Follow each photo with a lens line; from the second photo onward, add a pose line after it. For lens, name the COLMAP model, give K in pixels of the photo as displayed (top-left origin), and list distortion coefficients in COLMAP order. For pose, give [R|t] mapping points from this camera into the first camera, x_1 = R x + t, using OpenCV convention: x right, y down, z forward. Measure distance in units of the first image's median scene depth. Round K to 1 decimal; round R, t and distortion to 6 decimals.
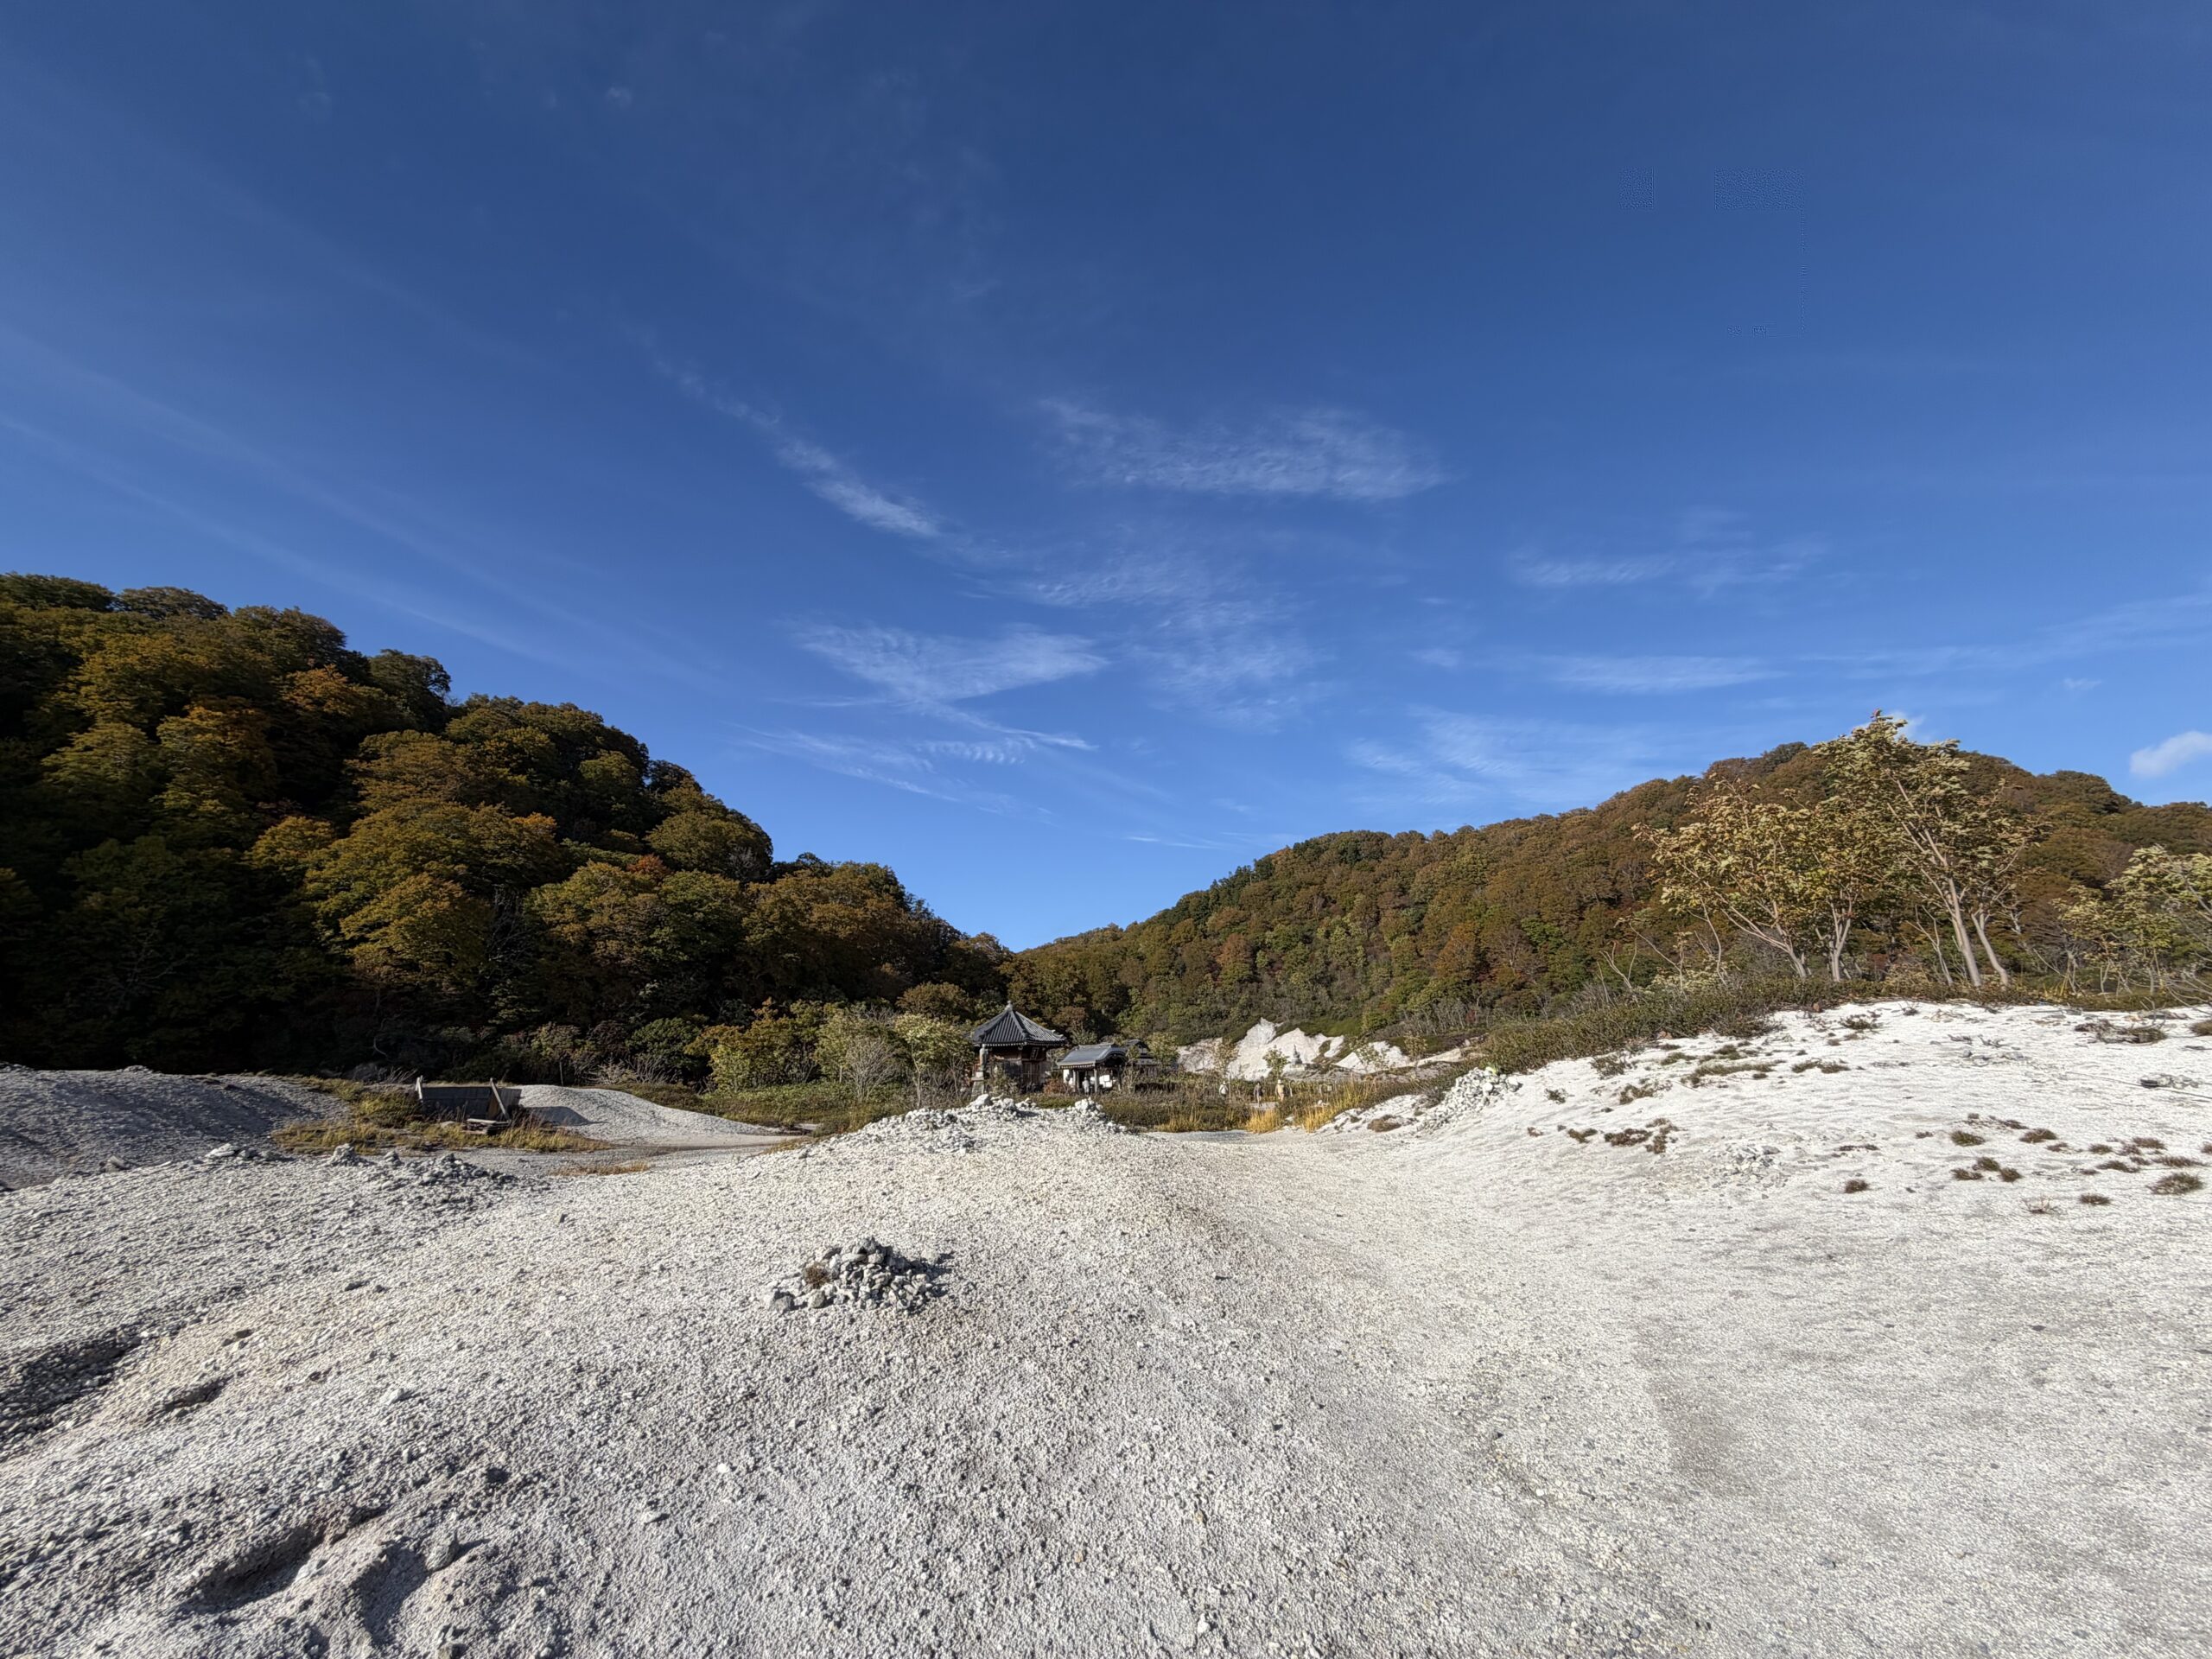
lens RADIAL K [[874.3, 0, 1102.0], [0, 874.3, 833.8], [0, 0, 1]] dist [0.000725, -0.000160]
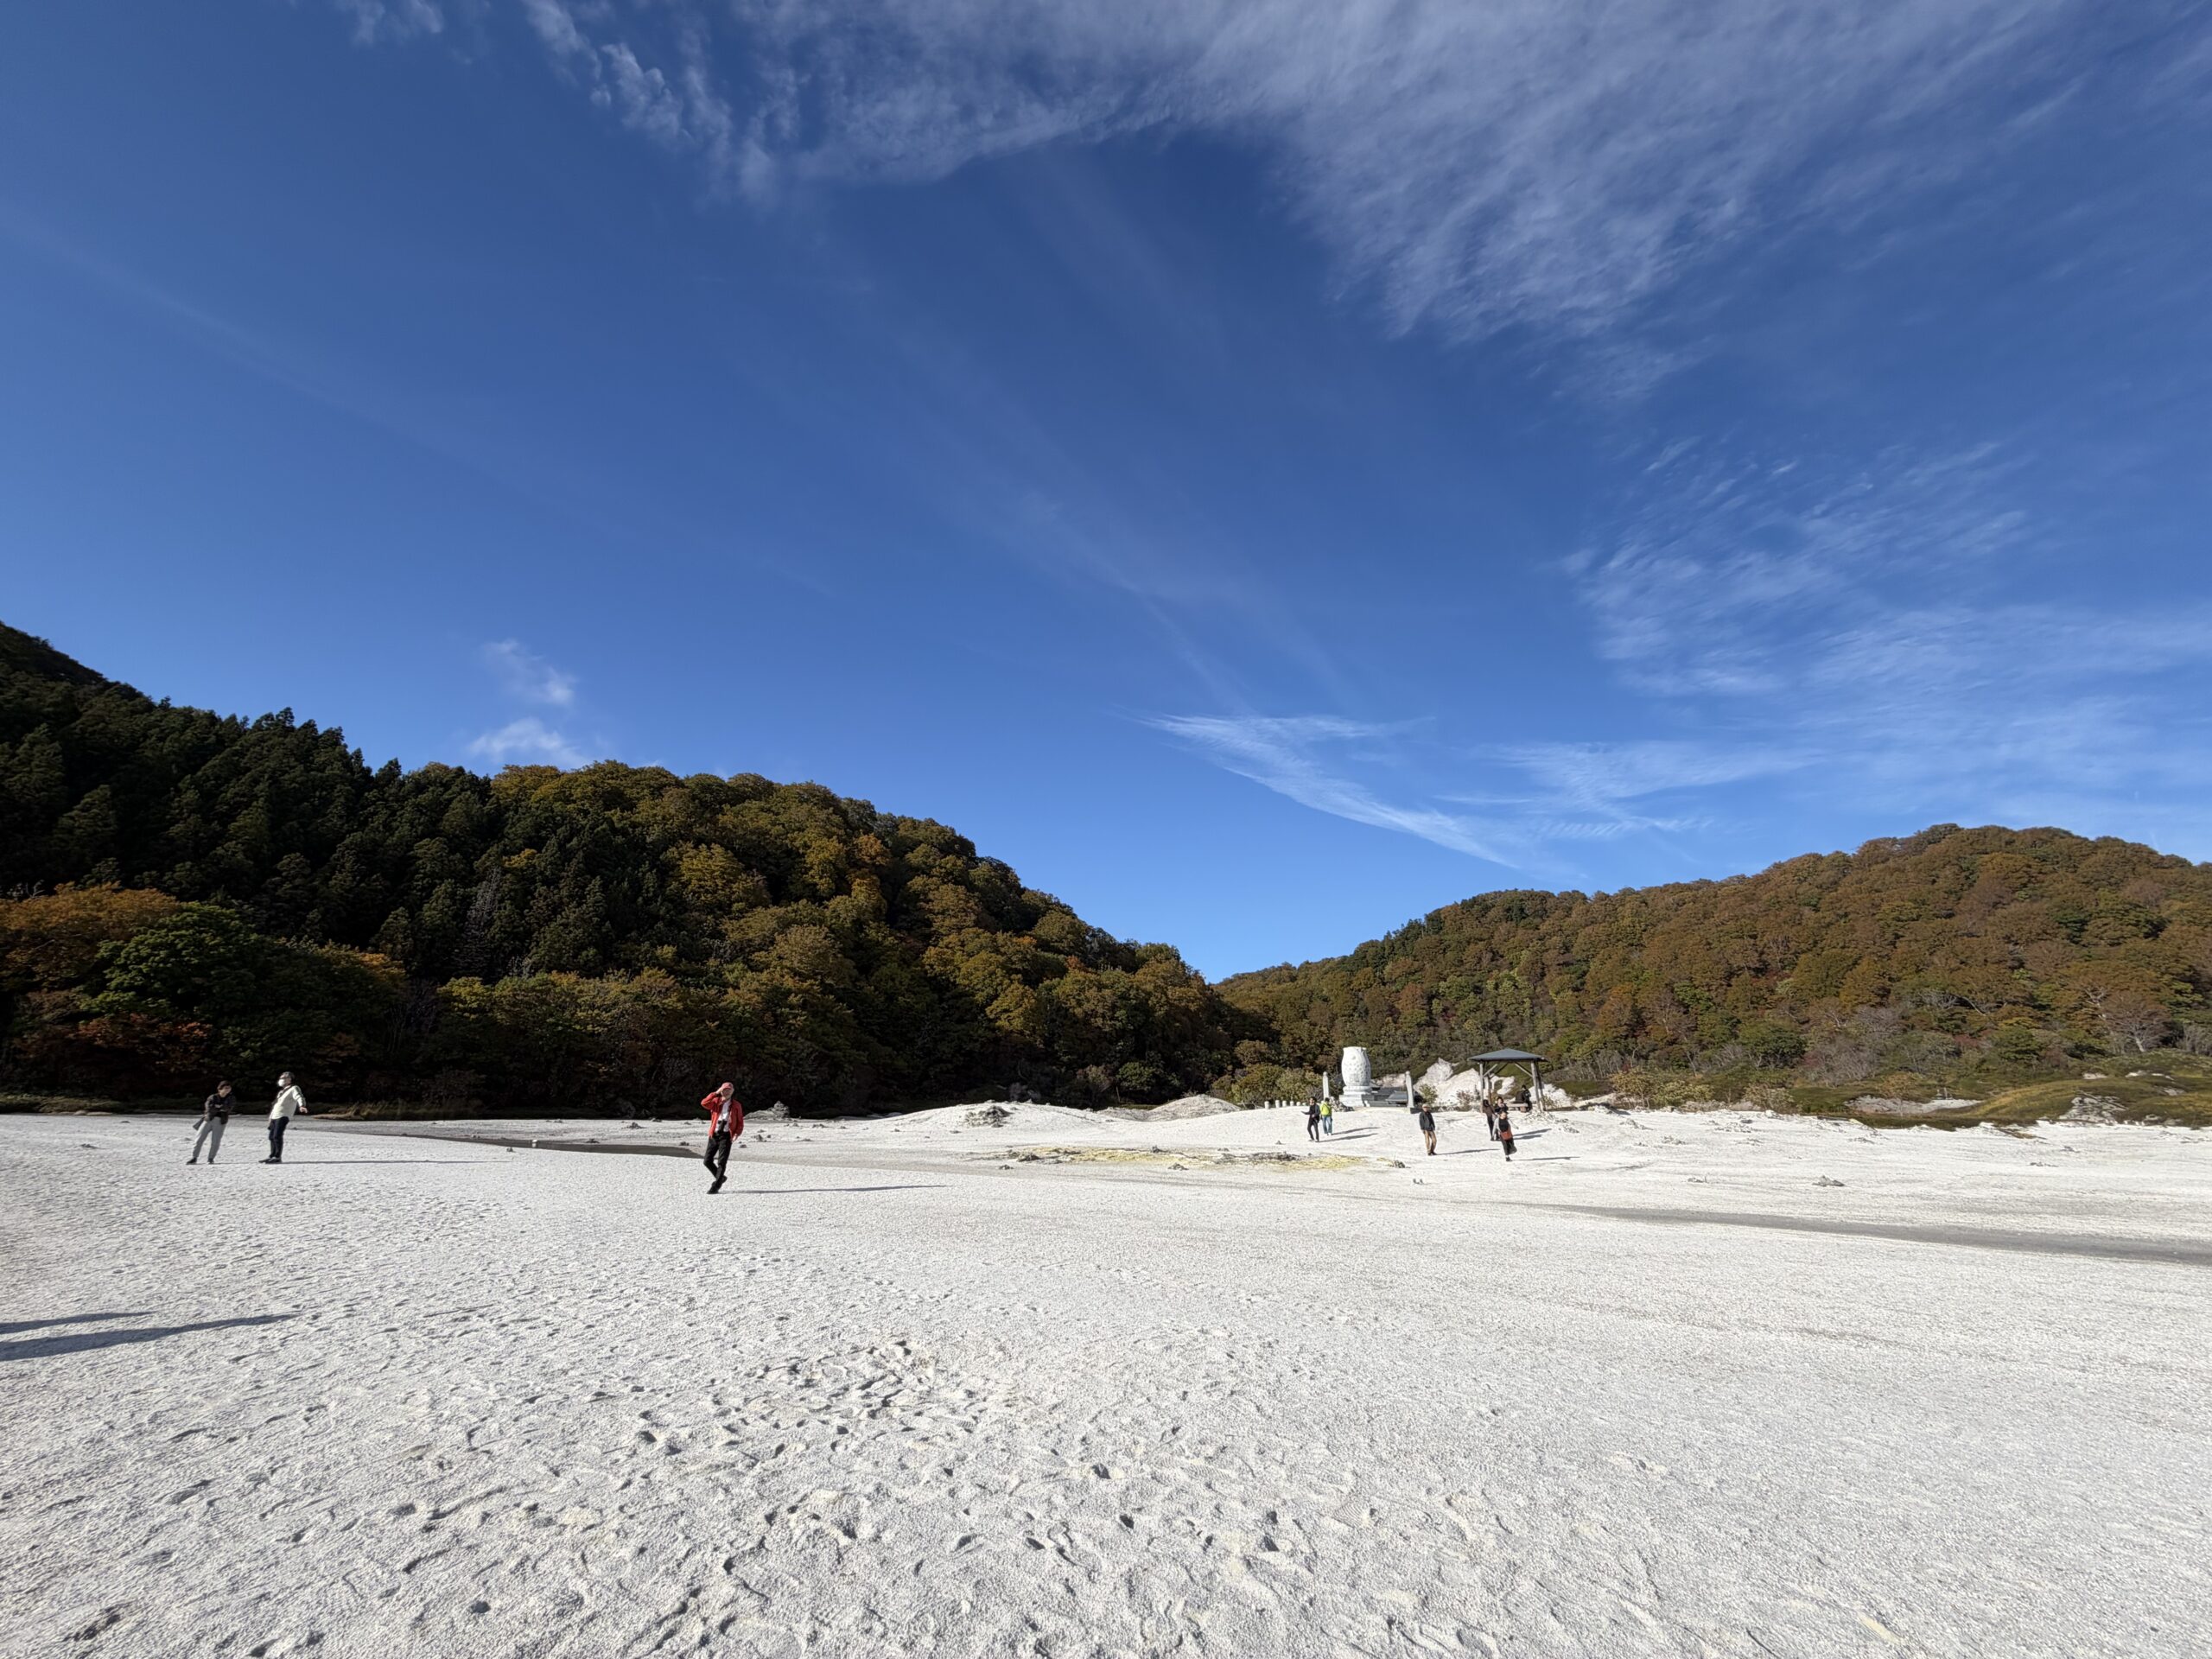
lens RADIAL K [[874.3, 0, 1102.0], [0, 874.3, 833.8], [0, 0, 1]] dist [0.000725, -0.000160]
pose [[0.987860, -0.002313, -0.155332, -0.078709], [-0.000779, 0.999803, -0.019844, -0.064623], [0.155348, 0.019724, 0.987663, -0.230176]]
